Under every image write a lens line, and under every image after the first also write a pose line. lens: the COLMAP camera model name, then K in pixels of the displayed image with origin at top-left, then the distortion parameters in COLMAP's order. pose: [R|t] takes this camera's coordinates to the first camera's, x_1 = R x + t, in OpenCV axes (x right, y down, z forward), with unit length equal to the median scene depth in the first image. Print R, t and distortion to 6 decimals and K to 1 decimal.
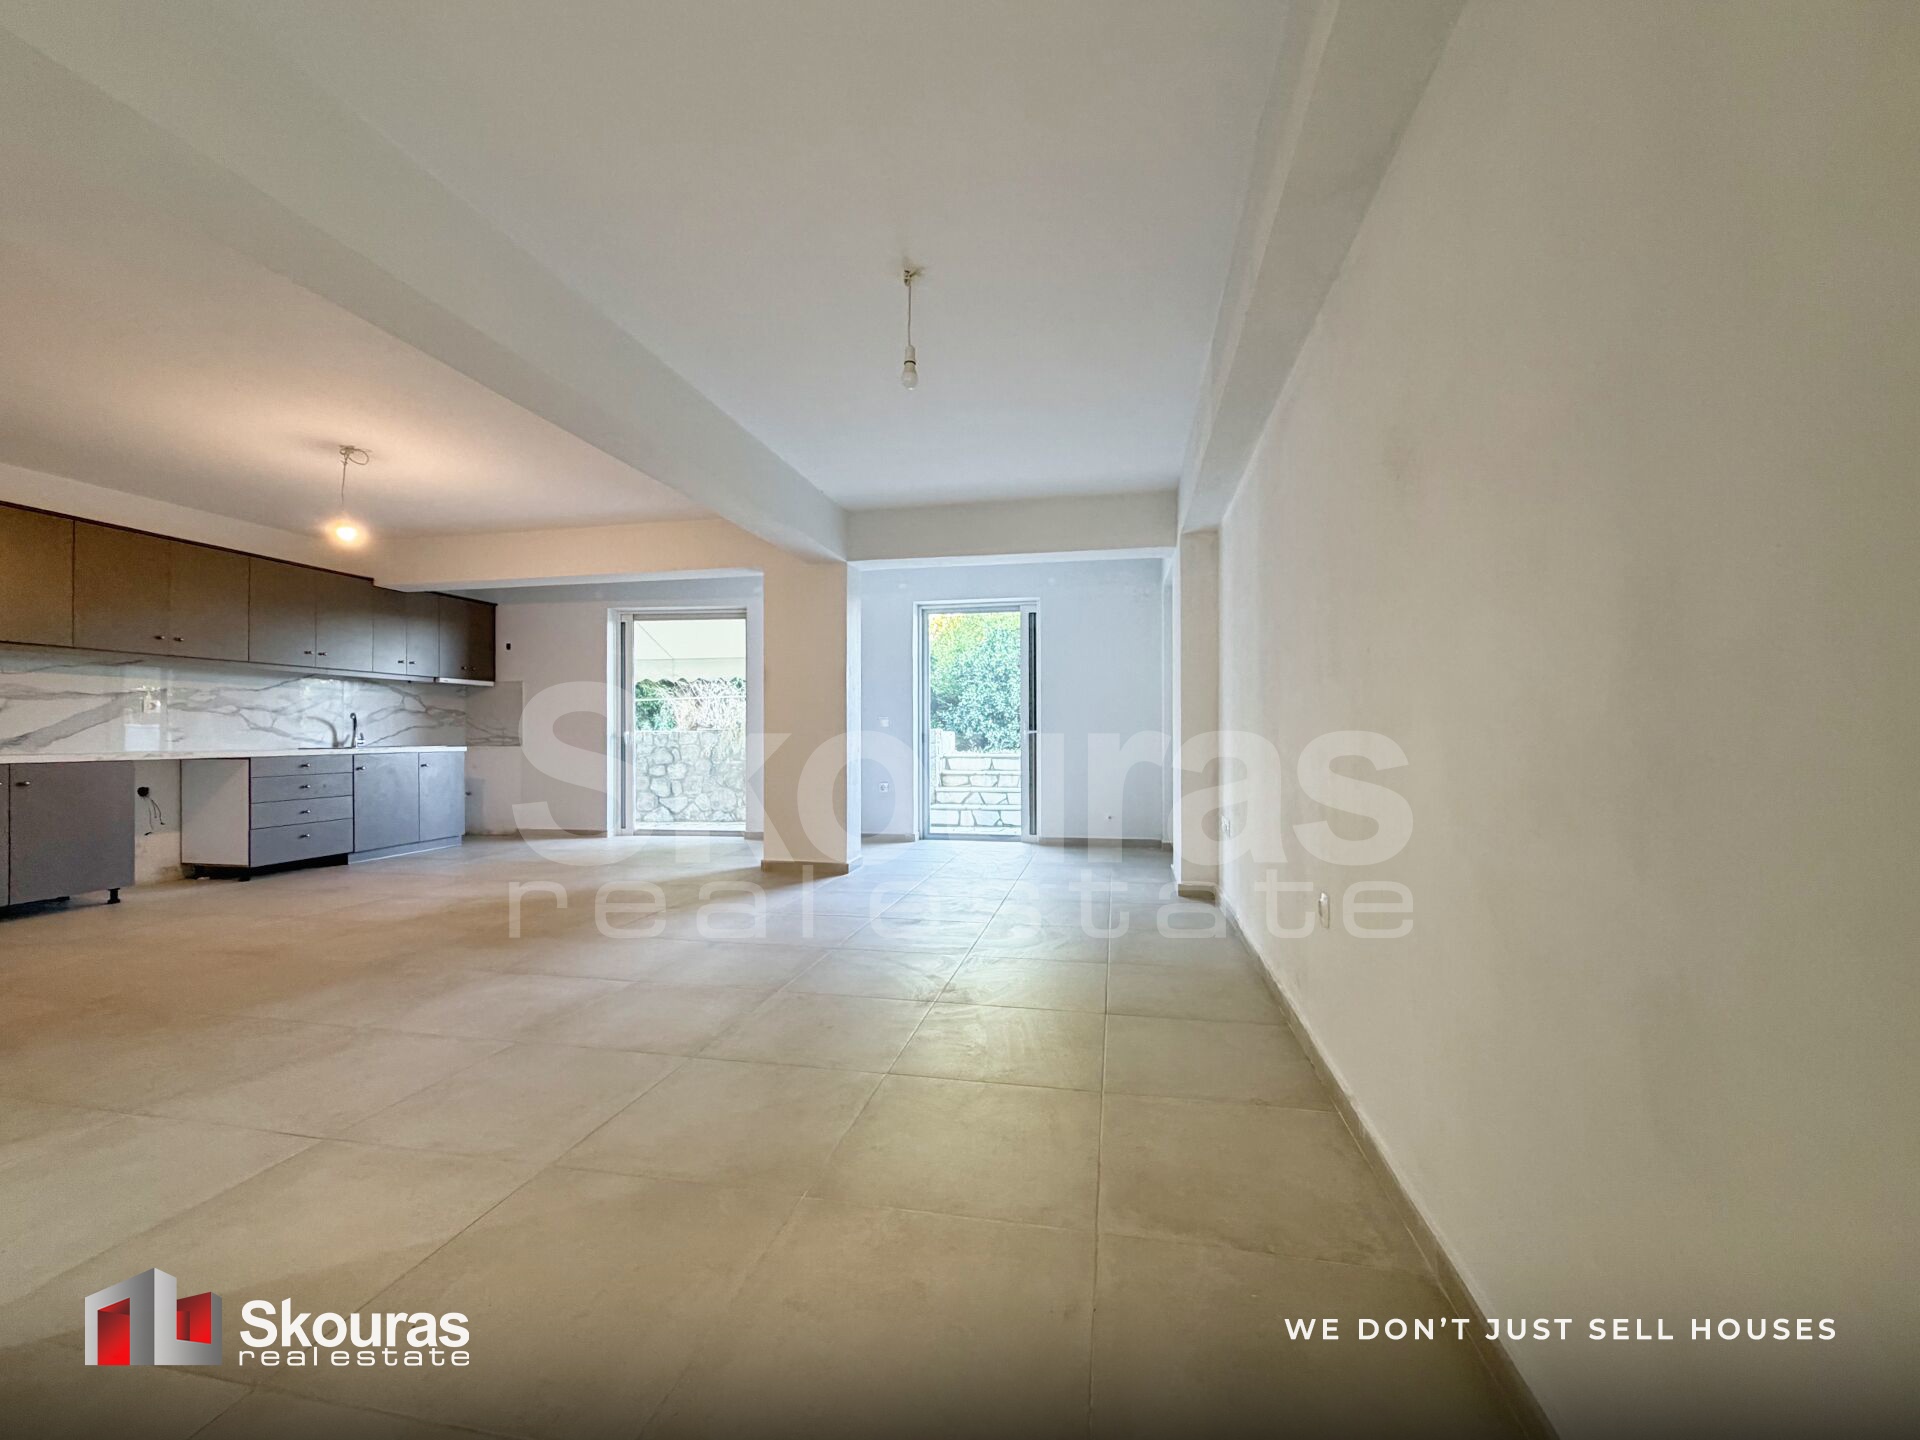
lens RADIAL K [[780.7, 0, 960.0], [0, 780.7, 720.0], [0, 0, 1]] dist [-0.000383, 0.000126]
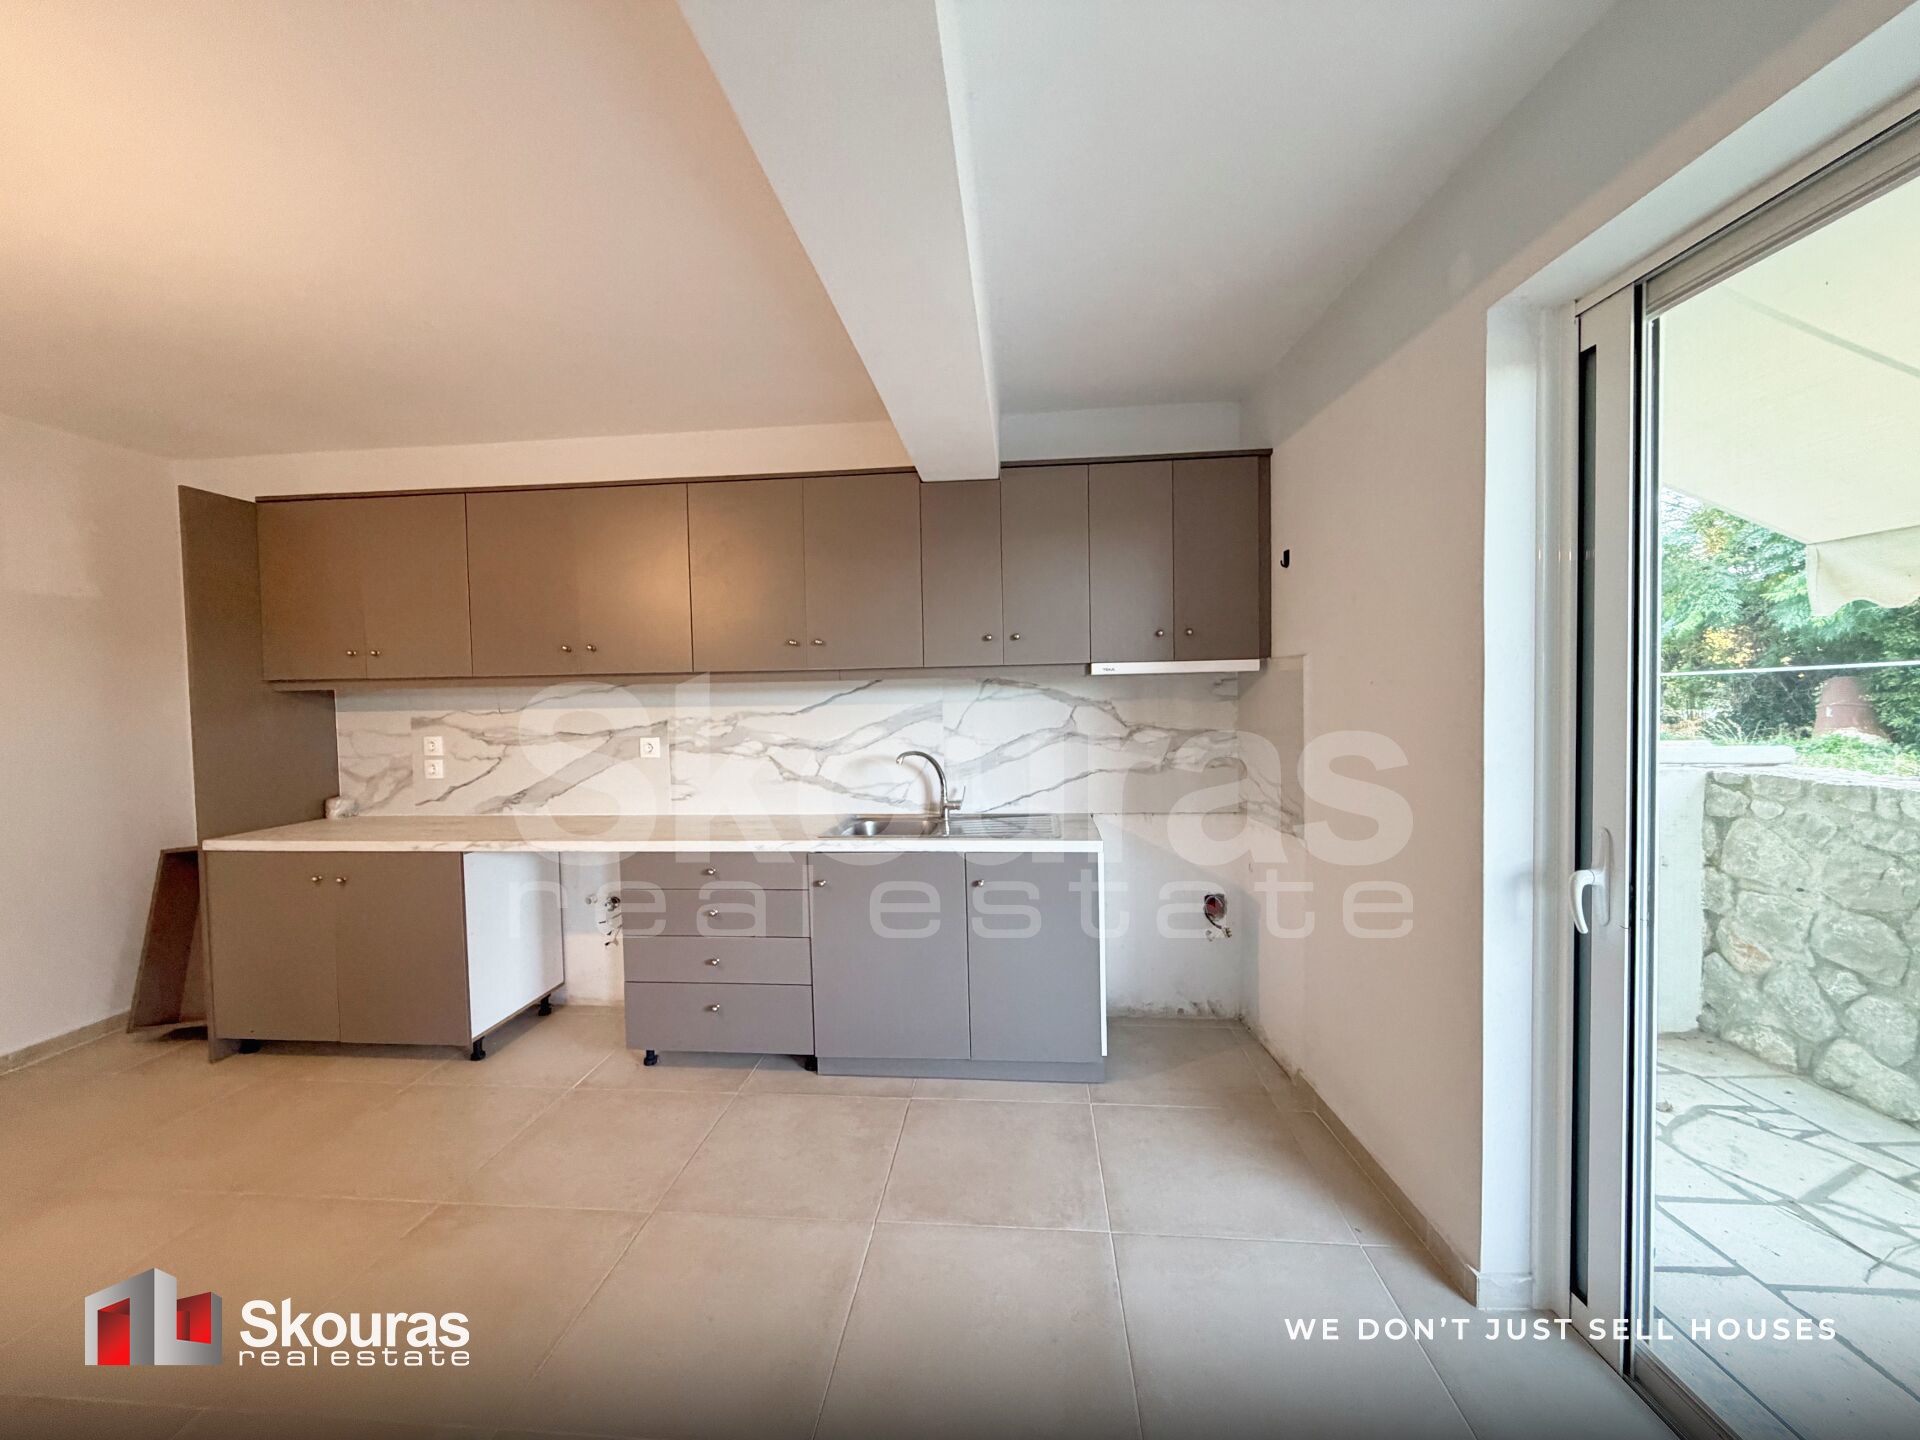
lens RADIAL K [[780.7, 0, 960.0], [0, 780.7, 720.0], [0, 0, 1]] dist [-0.000383, 0.000126]
pose [[0.096376, 0.037710, -0.994630, -0.310469], [0.036530, 0.998475, 0.041395, -0.053299], [0.994674, -0.040323, 0.094851, 1.078163]]
